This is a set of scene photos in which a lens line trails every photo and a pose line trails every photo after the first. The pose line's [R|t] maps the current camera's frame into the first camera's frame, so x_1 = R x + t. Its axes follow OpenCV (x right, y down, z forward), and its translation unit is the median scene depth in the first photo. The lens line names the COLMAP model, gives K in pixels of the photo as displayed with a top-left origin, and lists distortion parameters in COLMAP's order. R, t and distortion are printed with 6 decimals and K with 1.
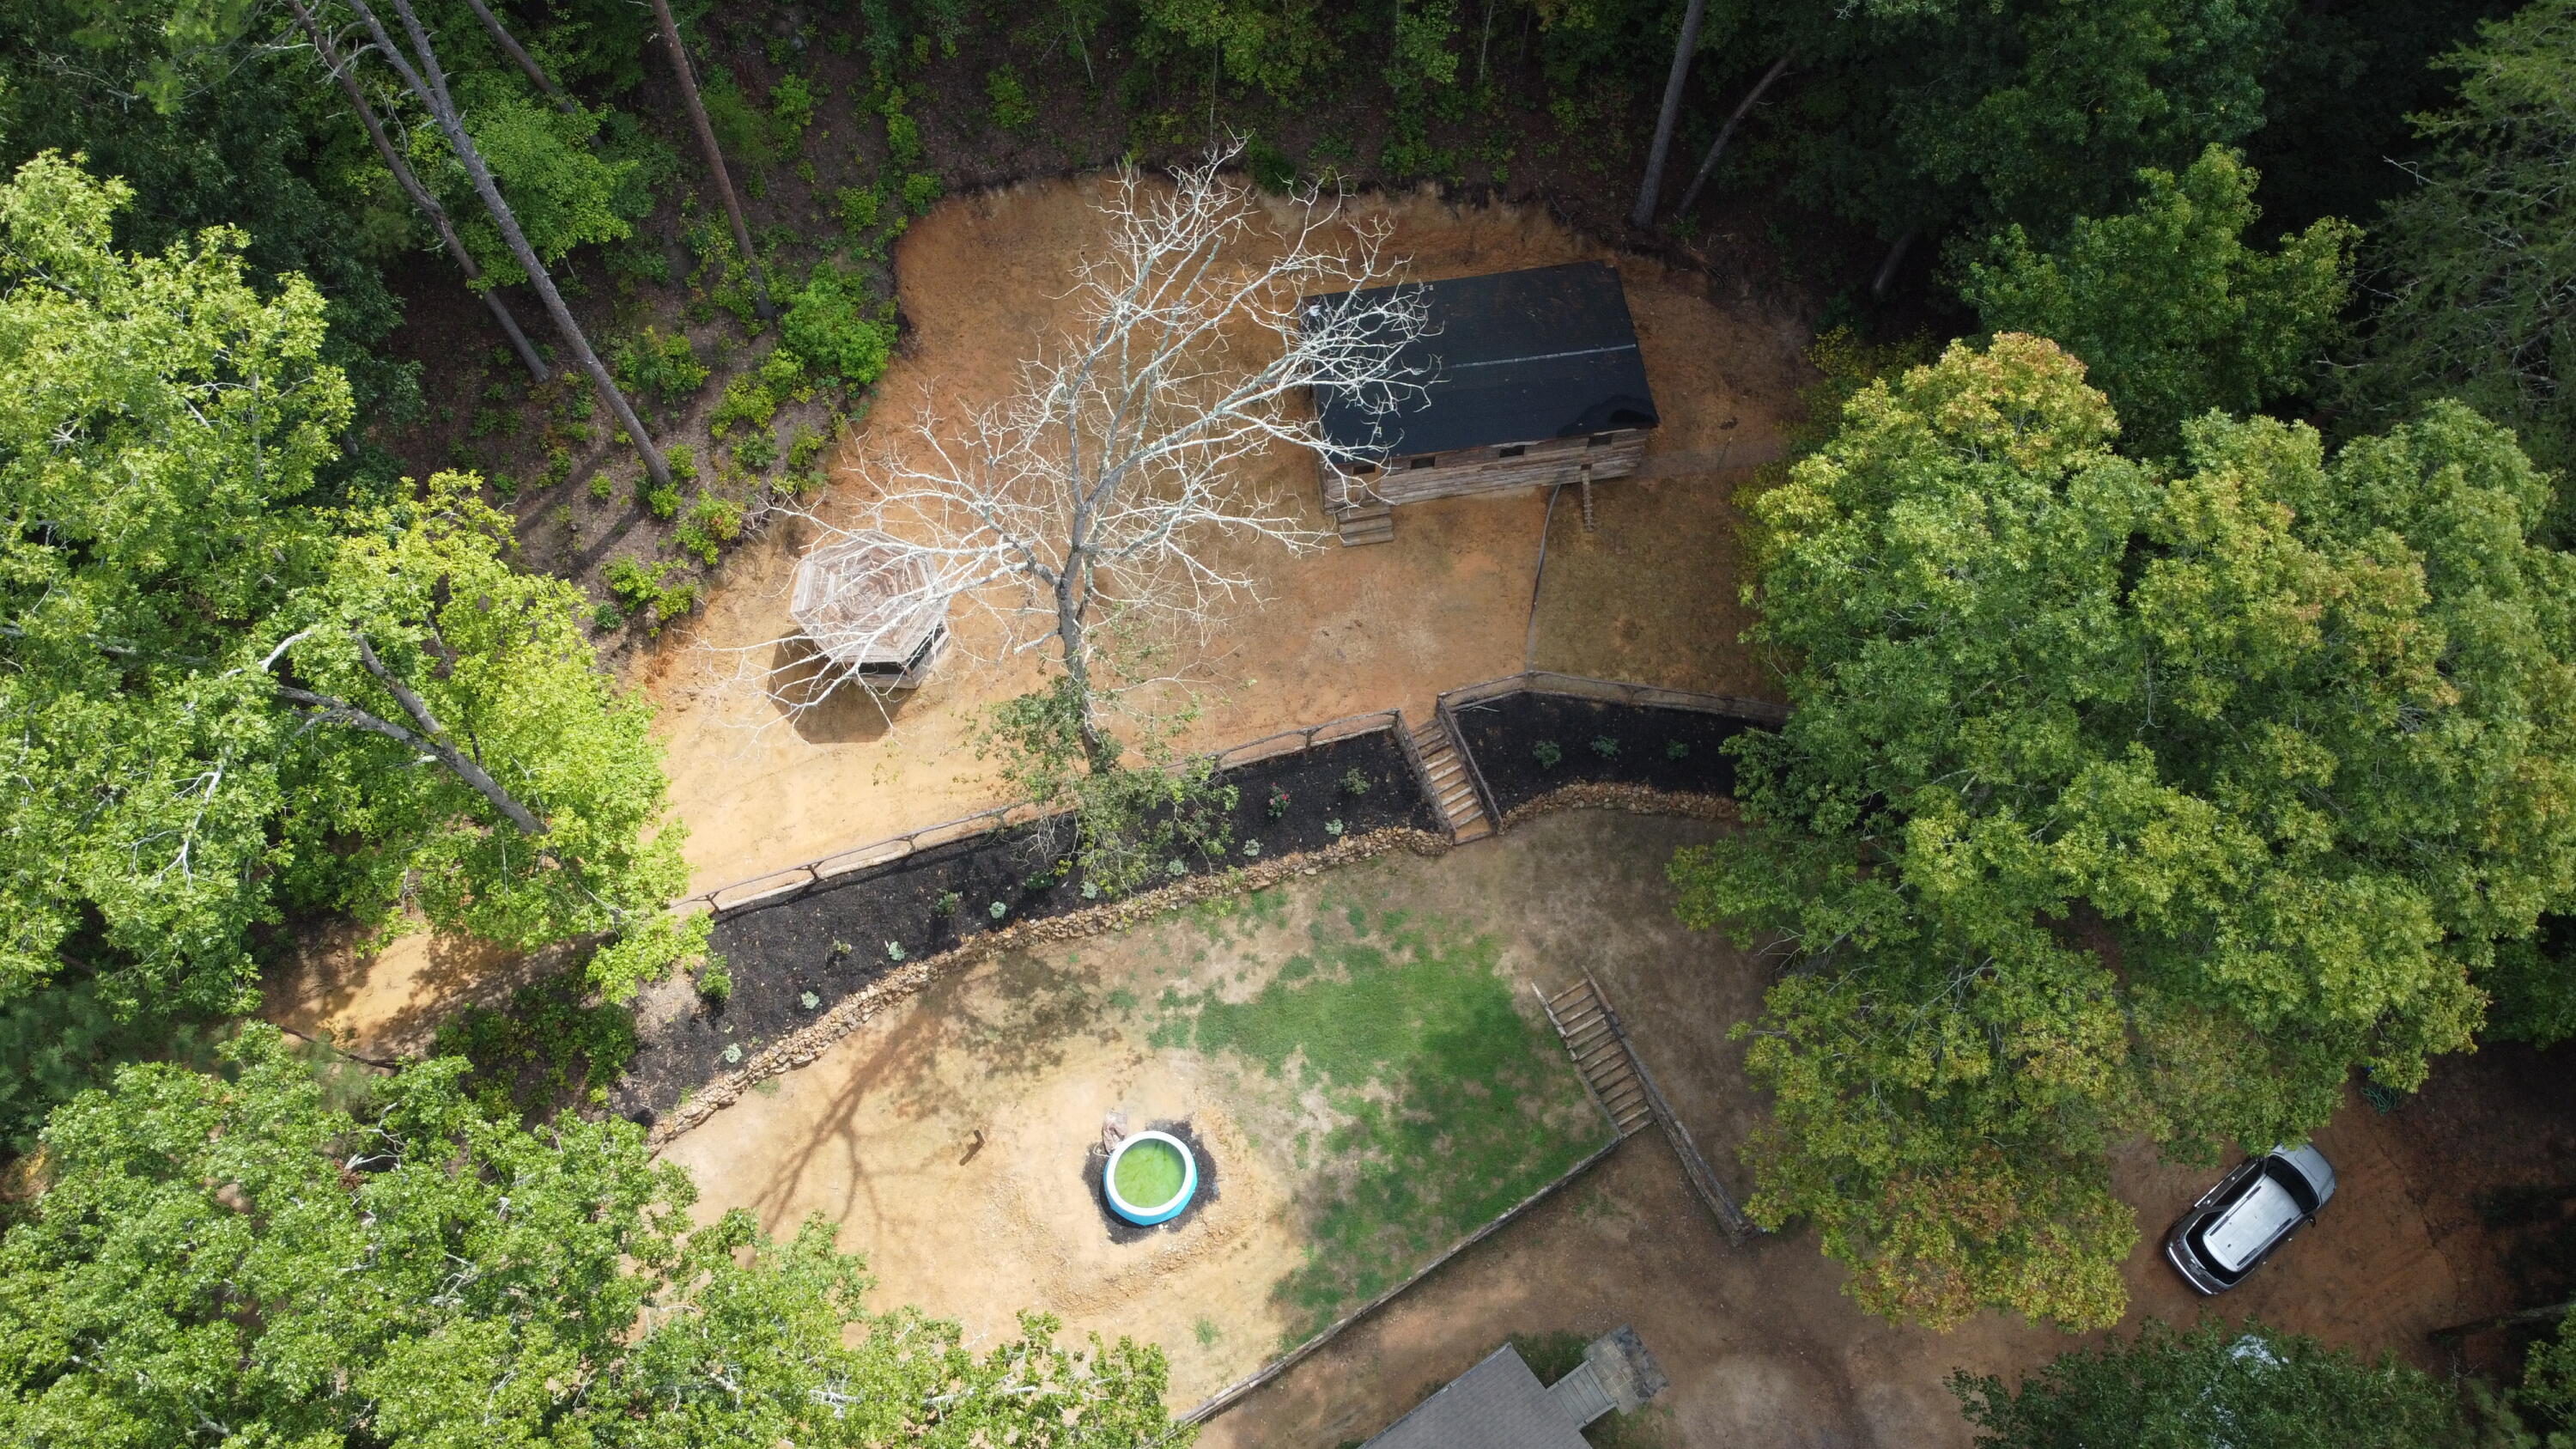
lens RADIAL K [[1950.7, 0, 1295.4], [0, 1950.7, 731.1], [0, 0, 1]] dist [0.008726, -0.014524]
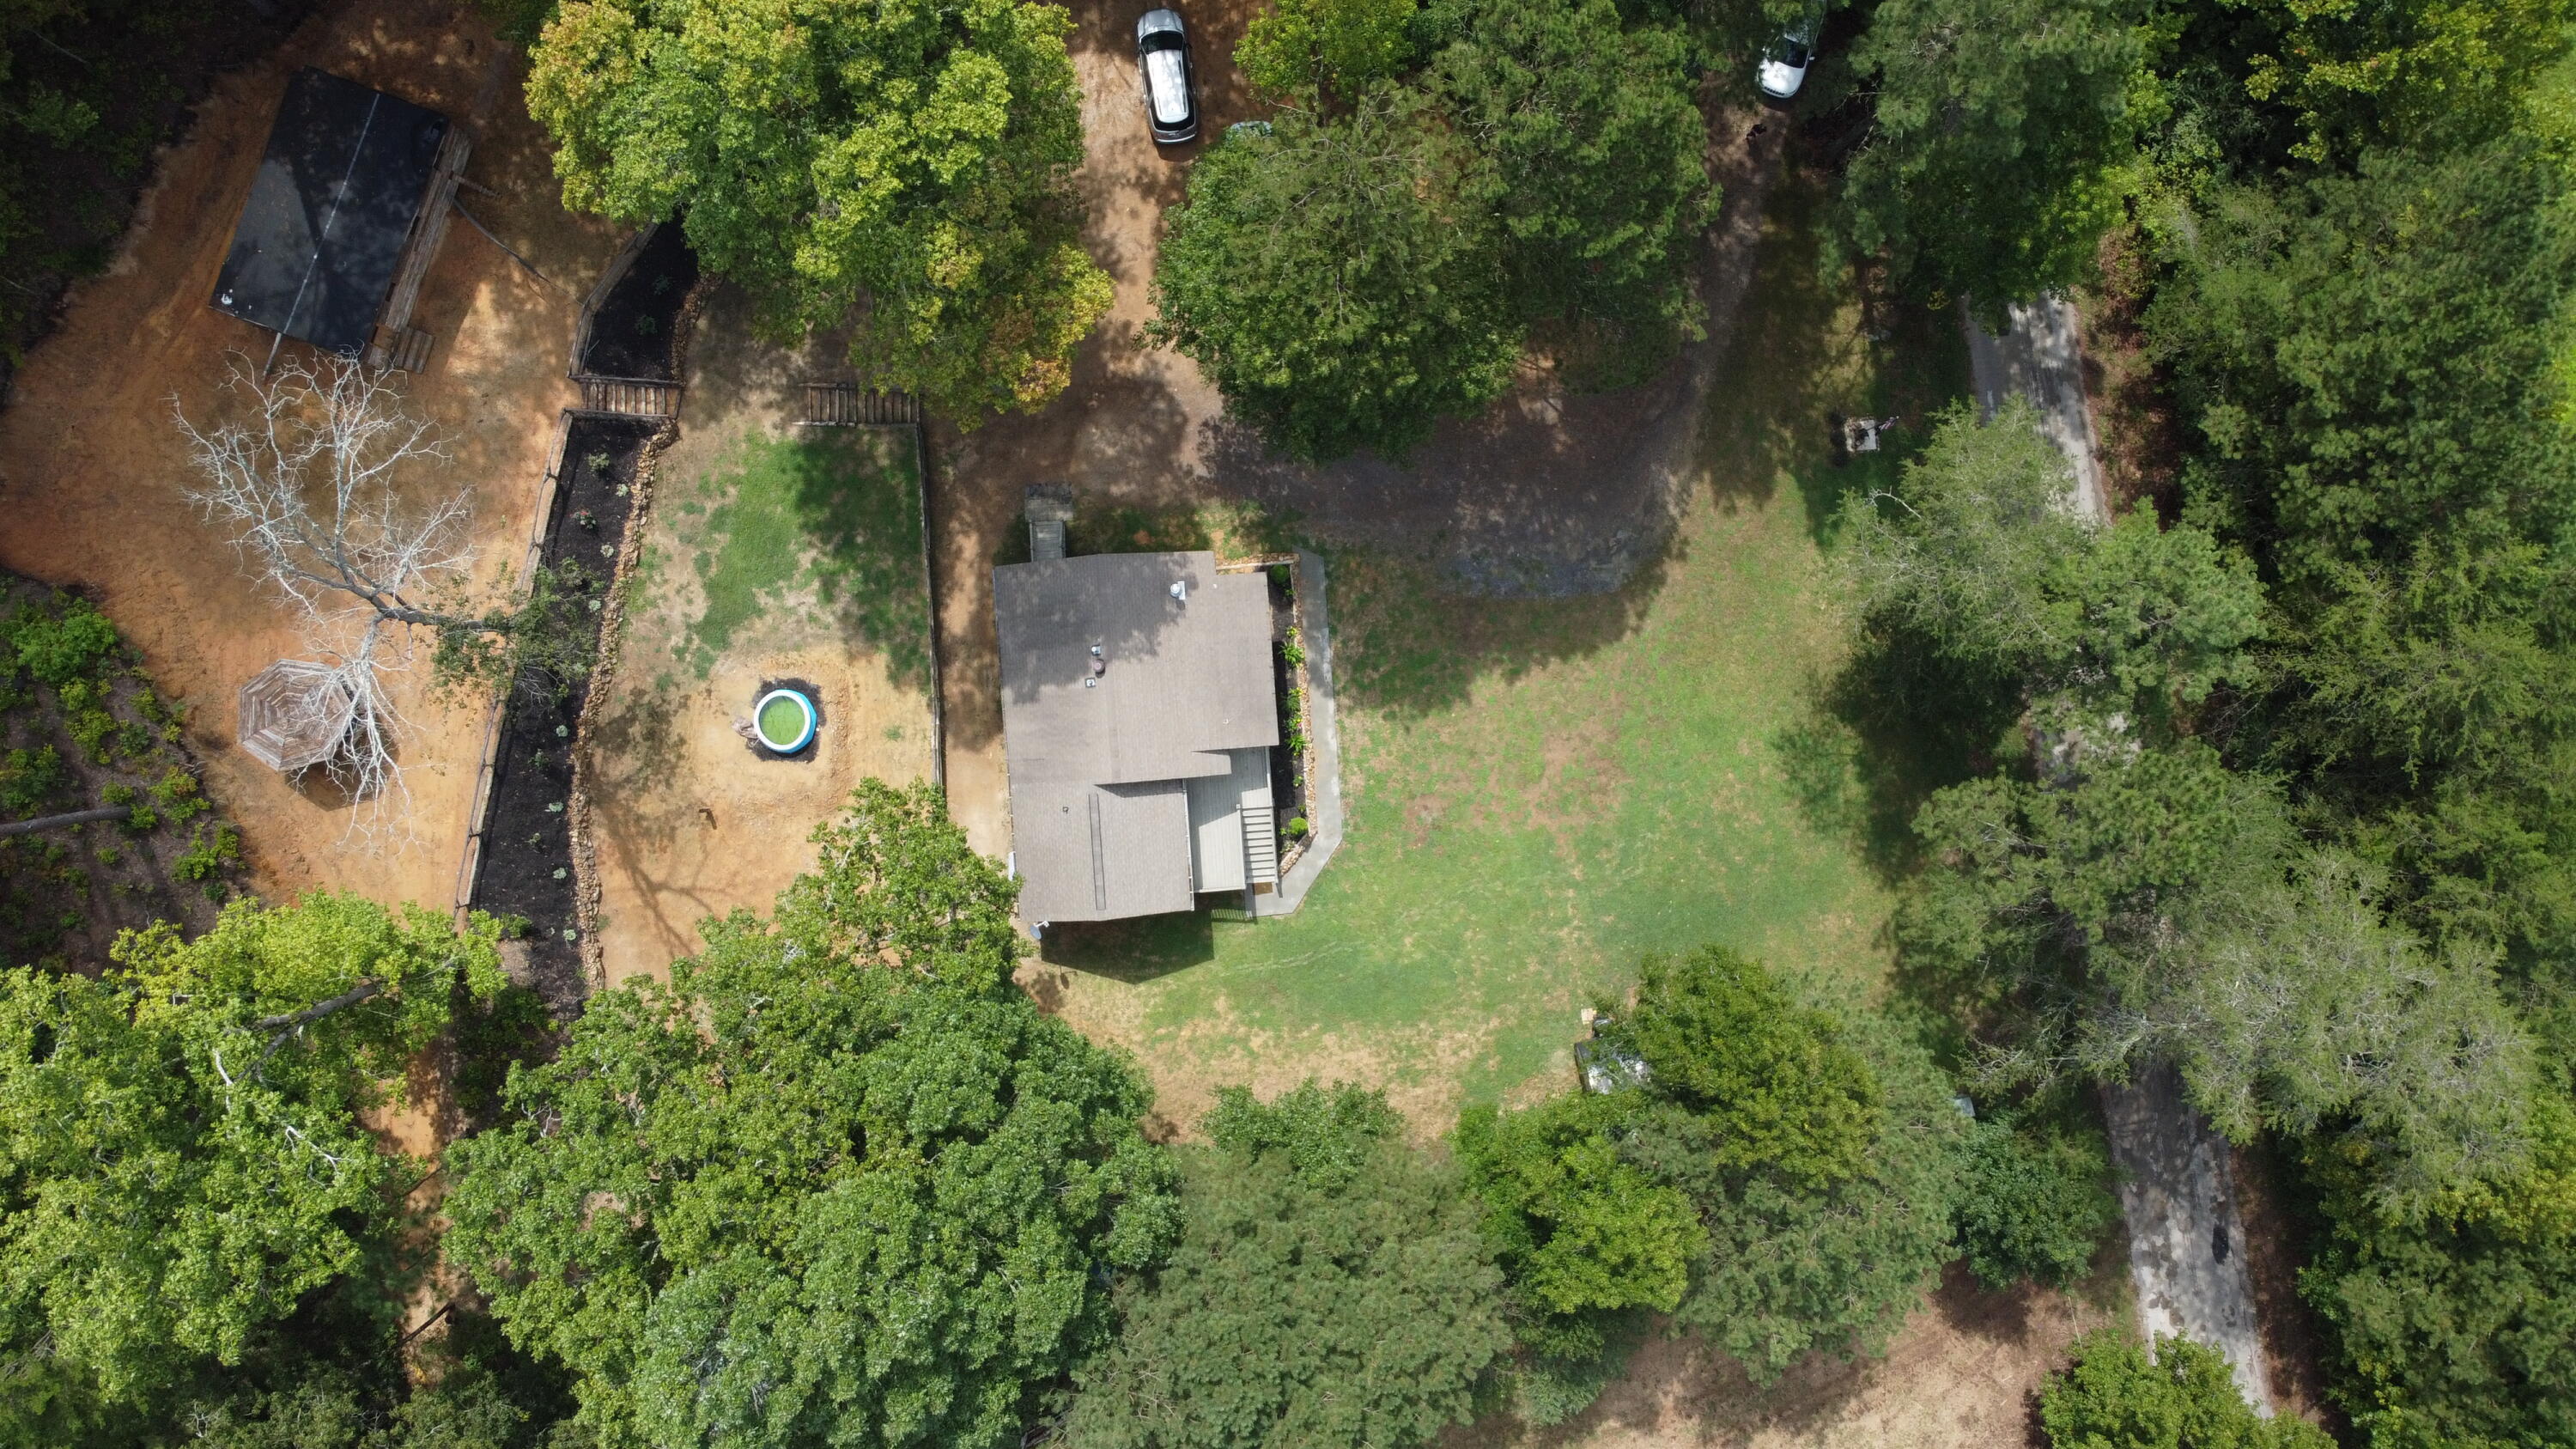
lens RADIAL K [[1945.5, 0, 1295.6], [0, 1945.5, 728.2], [0, 0, 1]] dist [0.005458, -0.009499]
pose [[0.481112, -0.876659, 0.000214, 0.105919], [0.789744, 0.433519, 0.434013, -0.103423], [-0.380574, -0.208639, 0.900907, -0.476983]]
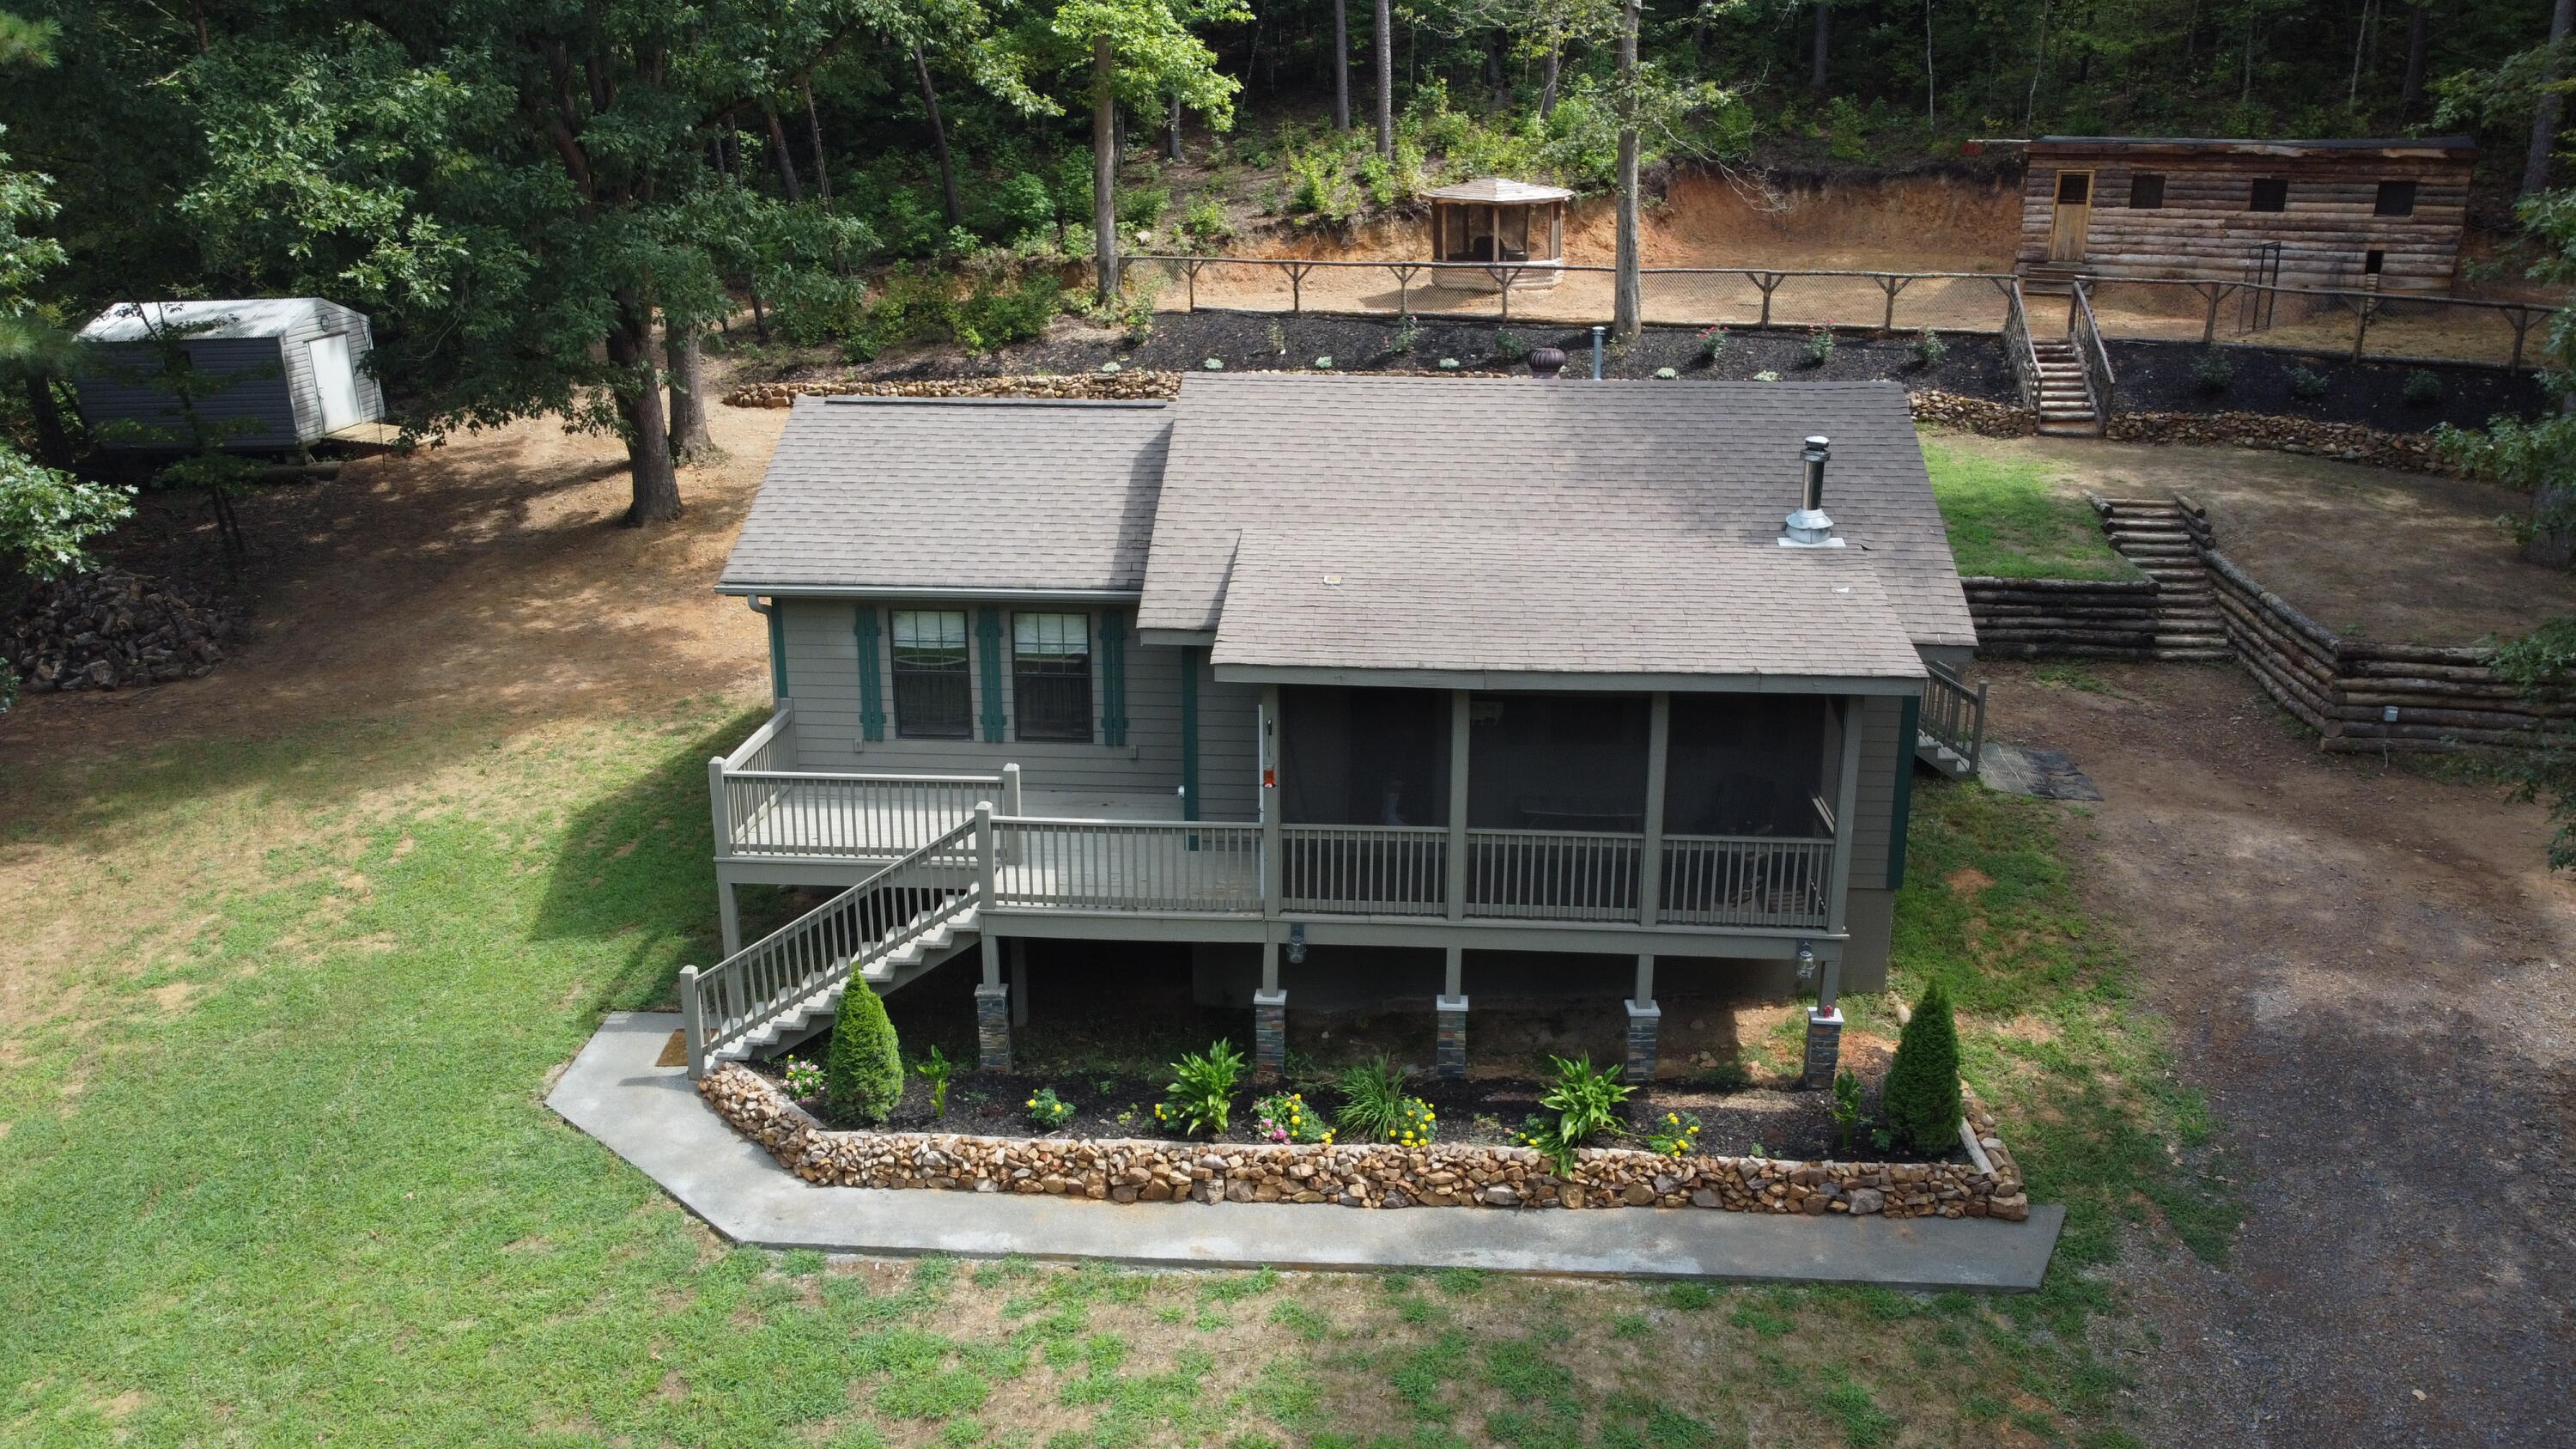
lens RADIAL K [[1945.5, 0, 1295.6], [0, 1945.5, 728.2], [0, 0, 1]] dist [0.005458, -0.009499]
pose [[0.801600, 0.169717, -0.573266, 0.306429], [-0.539935, 0.617249, -0.572254, 0.717207], [0.256726, 0.768245, 0.586423, 0.627963]]
